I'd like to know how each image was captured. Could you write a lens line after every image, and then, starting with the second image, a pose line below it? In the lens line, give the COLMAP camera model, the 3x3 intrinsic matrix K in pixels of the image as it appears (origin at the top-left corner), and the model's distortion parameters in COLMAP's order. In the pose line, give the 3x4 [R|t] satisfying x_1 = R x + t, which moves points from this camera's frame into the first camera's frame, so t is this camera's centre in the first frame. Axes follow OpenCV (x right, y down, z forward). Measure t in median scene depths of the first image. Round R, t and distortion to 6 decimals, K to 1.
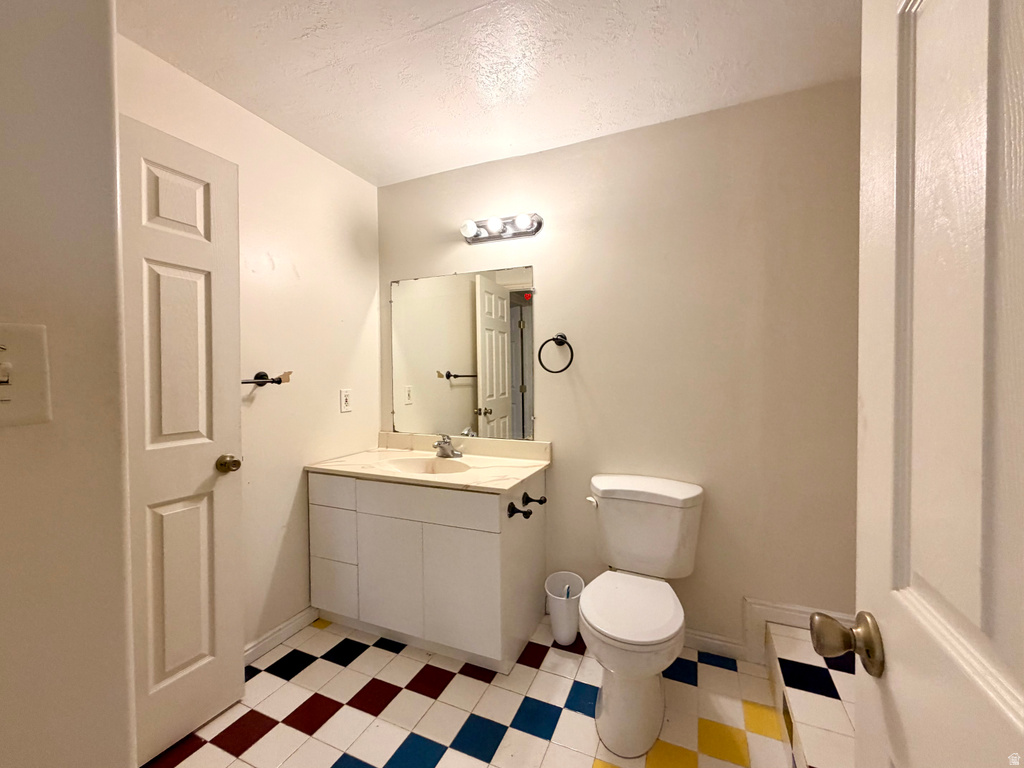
lens RADIAL K [[417.9, 0, 512.0], [0, 417.9, 384.0], [0, 0, 1]] dist [-0.000392, 0.000098]
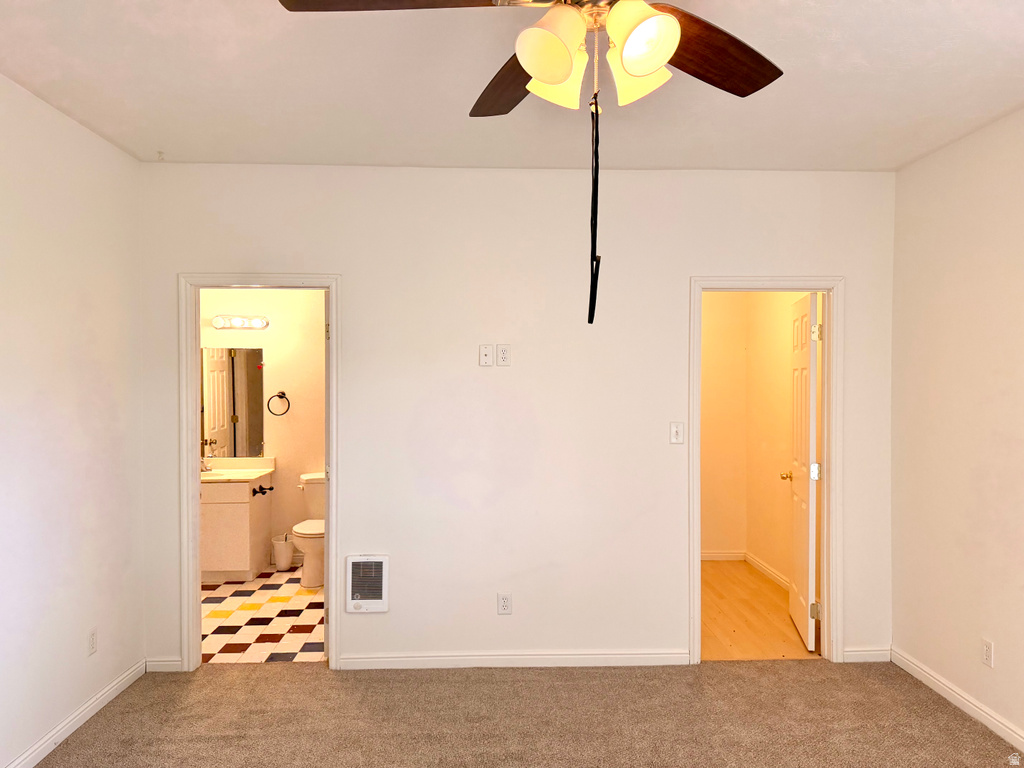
lens RADIAL K [[725.8, 0, 512.0], [0, 725.8, 384.0], [0, 0, 1]] dist [0.042159, -0.000064]
pose [[0.901662, 0.004459, 0.432418, -0.310087], [0.002743, 0.999868, -0.016030, -0.101001], [-0.432432, 0.015639, 0.901531, -2.007328]]
